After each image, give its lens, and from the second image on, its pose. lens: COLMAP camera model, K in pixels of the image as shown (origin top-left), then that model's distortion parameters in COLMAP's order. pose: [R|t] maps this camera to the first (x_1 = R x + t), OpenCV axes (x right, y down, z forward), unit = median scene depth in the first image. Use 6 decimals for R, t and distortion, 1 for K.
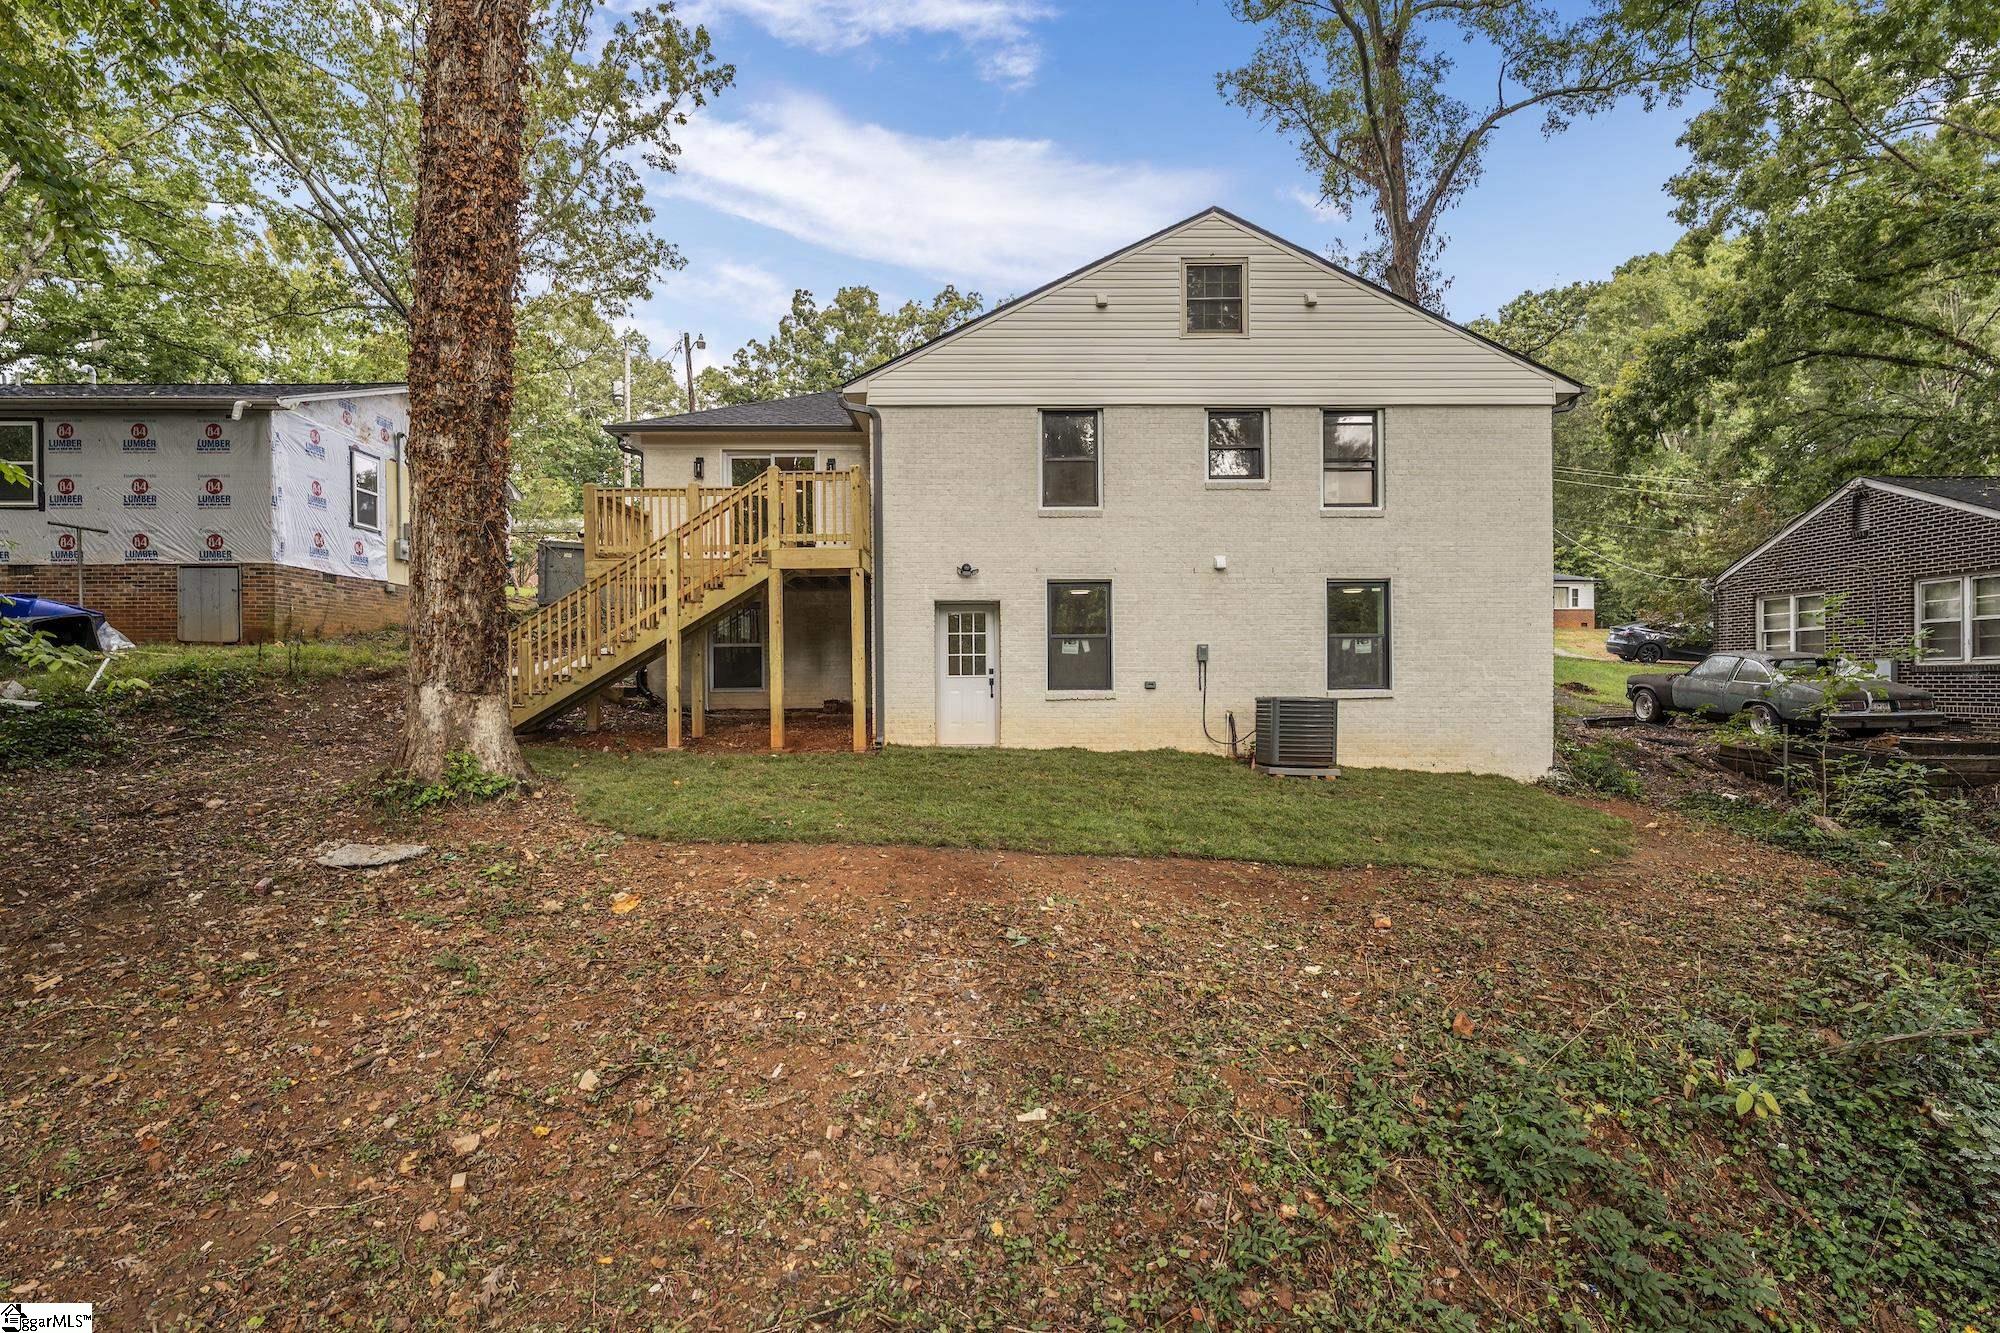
lens RADIAL K [[1031.6, 0, 1007.9], [0, 1031.6, 678.8], [0, 0, 1]] dist [-0.000637, -0.001300]
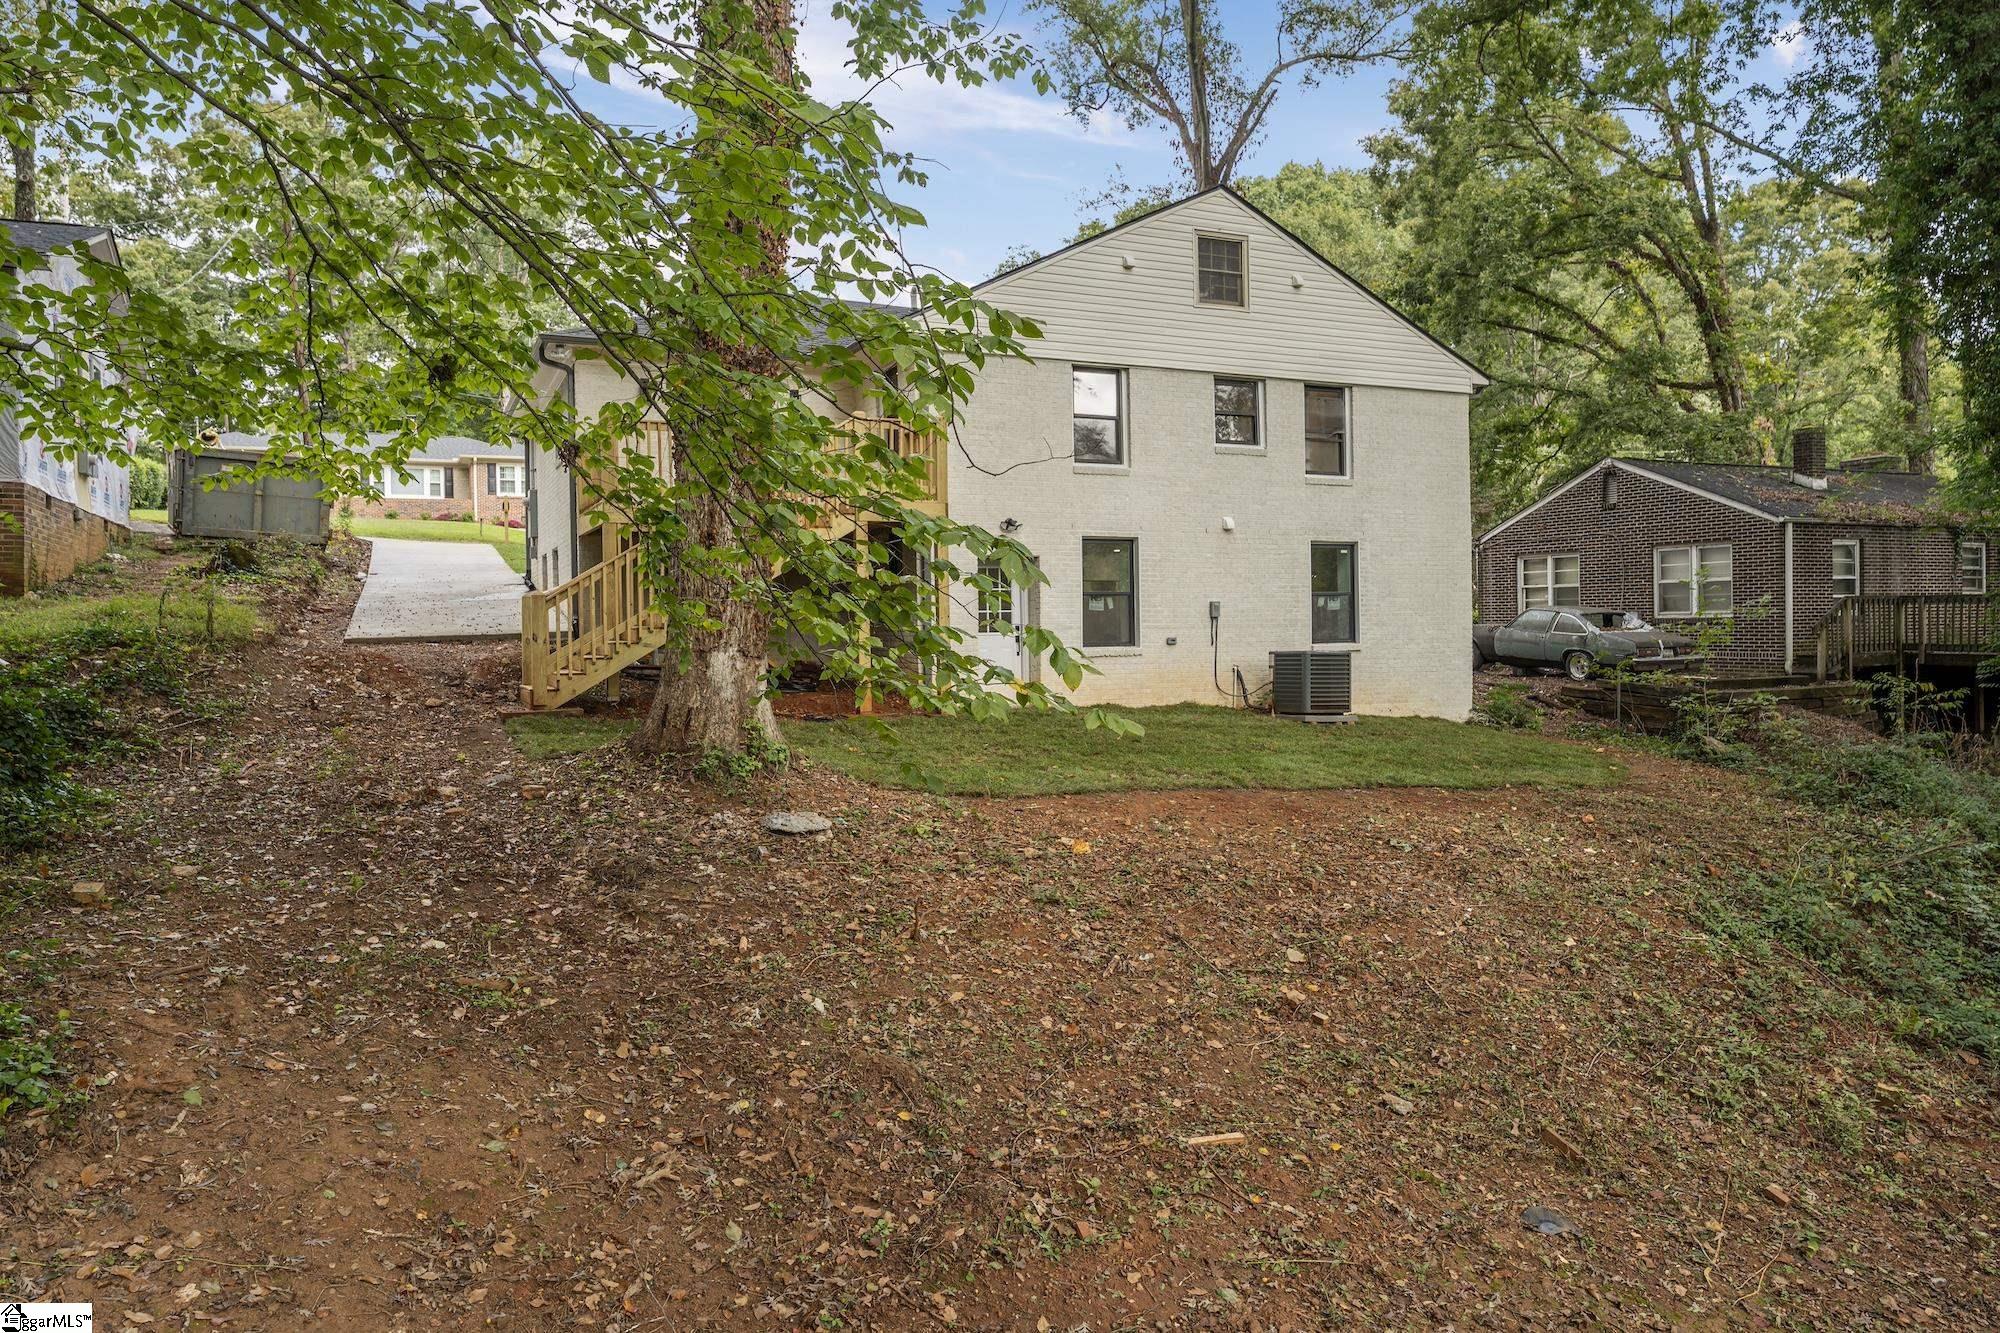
lens RADIAL K [[1340.4, 0, 990.2], [0, 1340.4, 624.0], [0, 0, 1]] dist [-0.007669, -0.000384]
pose [[0.916360, -0.004525, 0.400329, -0.557711], [0.005252, 0.999986, -0.000720, -0.010732], [-0.400320, 0.002762, 0.916371, -0.151457]]
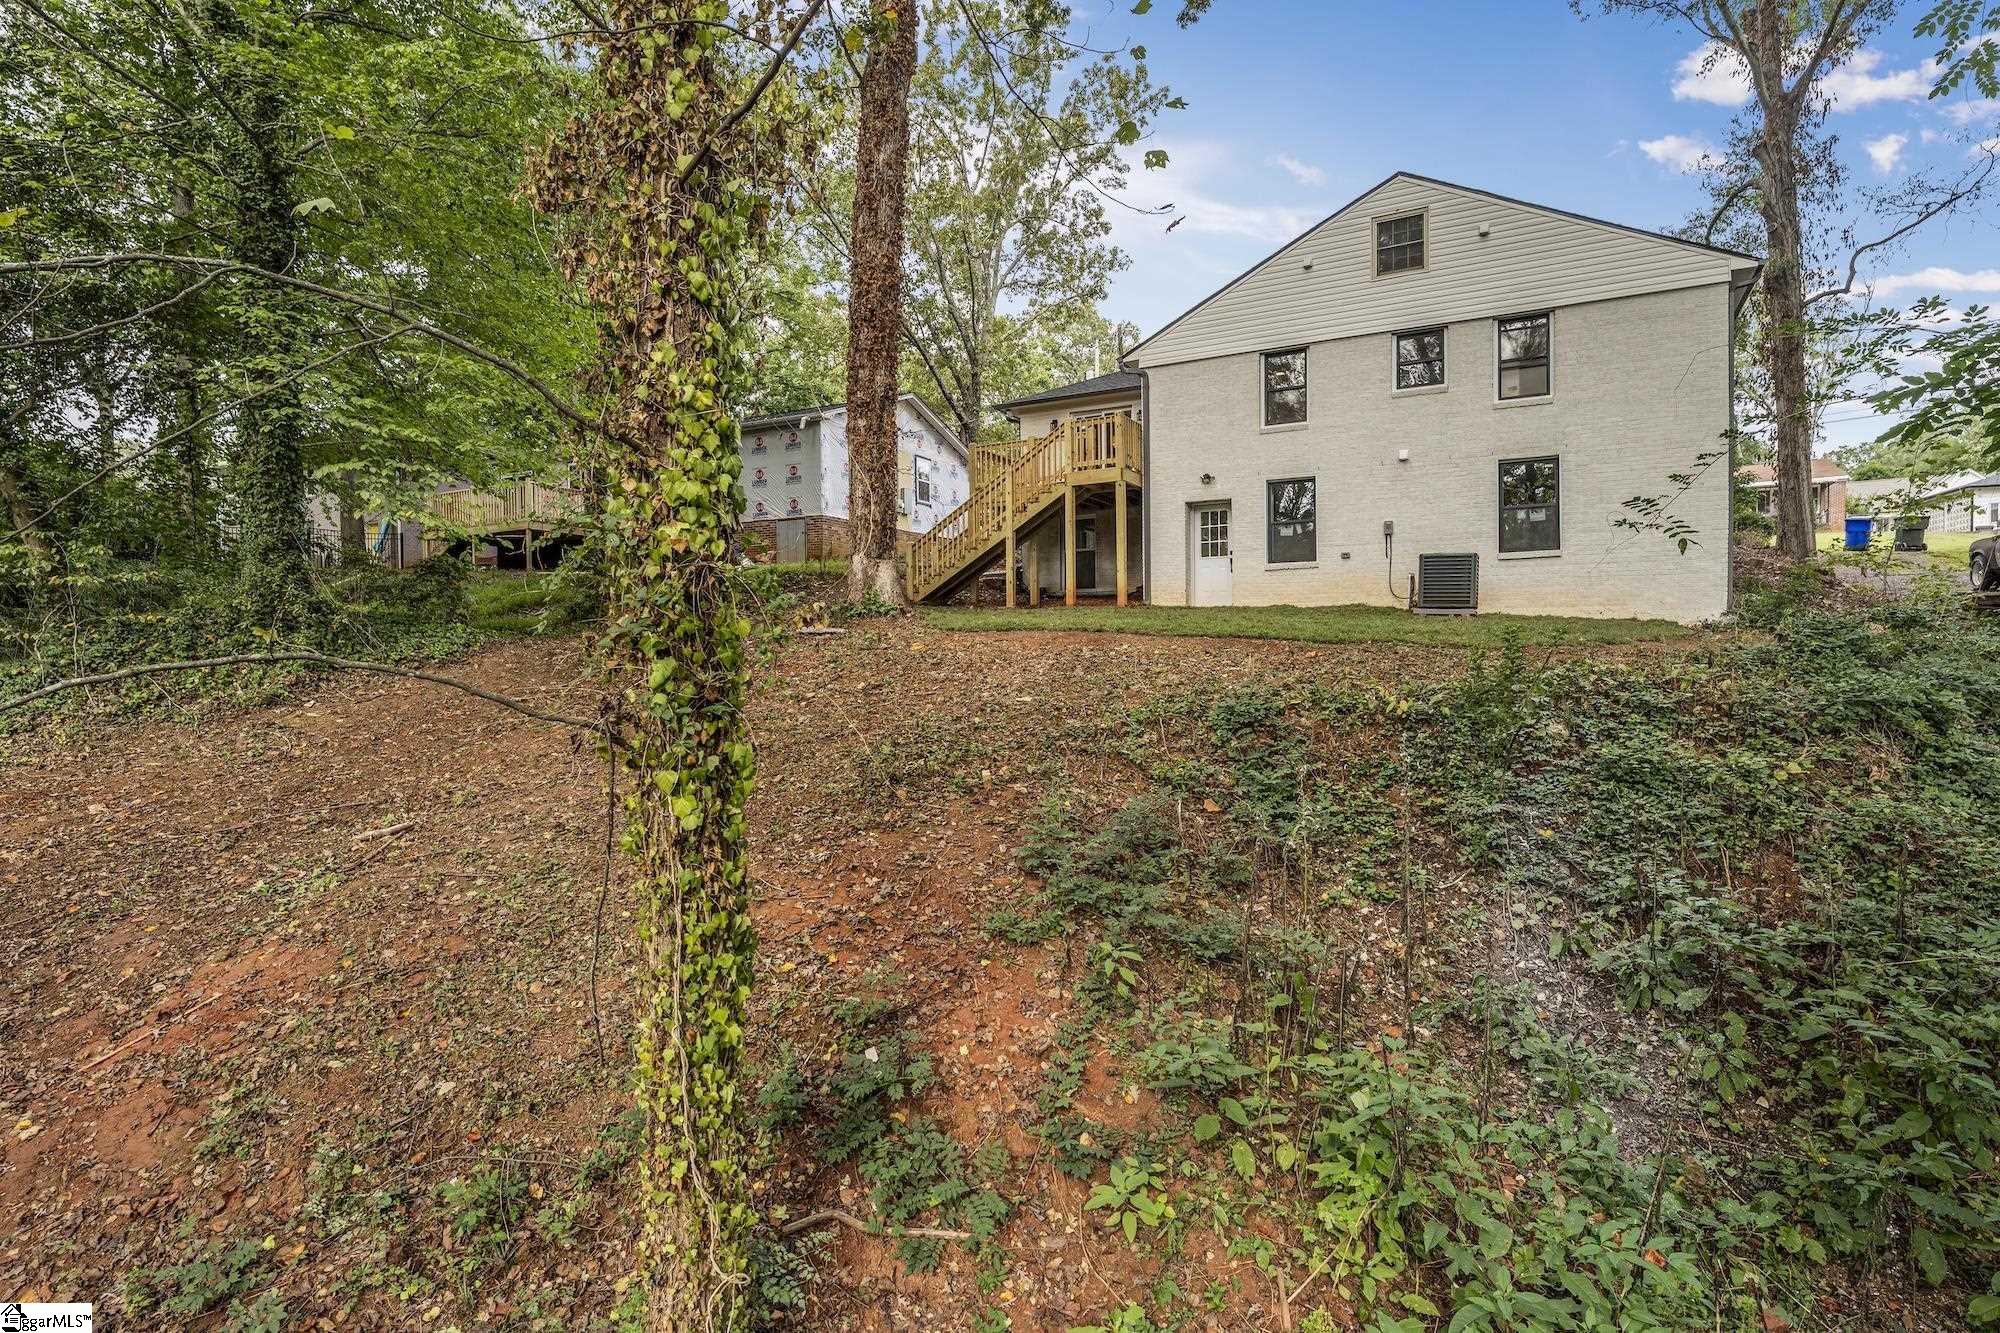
lens RADIAL K [[1031.6, 0, 993.6], [0, 1031.6, 663.1], [0, 0, 1]] dist [-0.000637, -0.001300]
pose [[0.869652, 0.002698, -0.493657, 0.388490], [0.003472, 0.999927, 0.011583, 0.123127], [0.493652, -0.011787, 0.869580, -0.338873]]
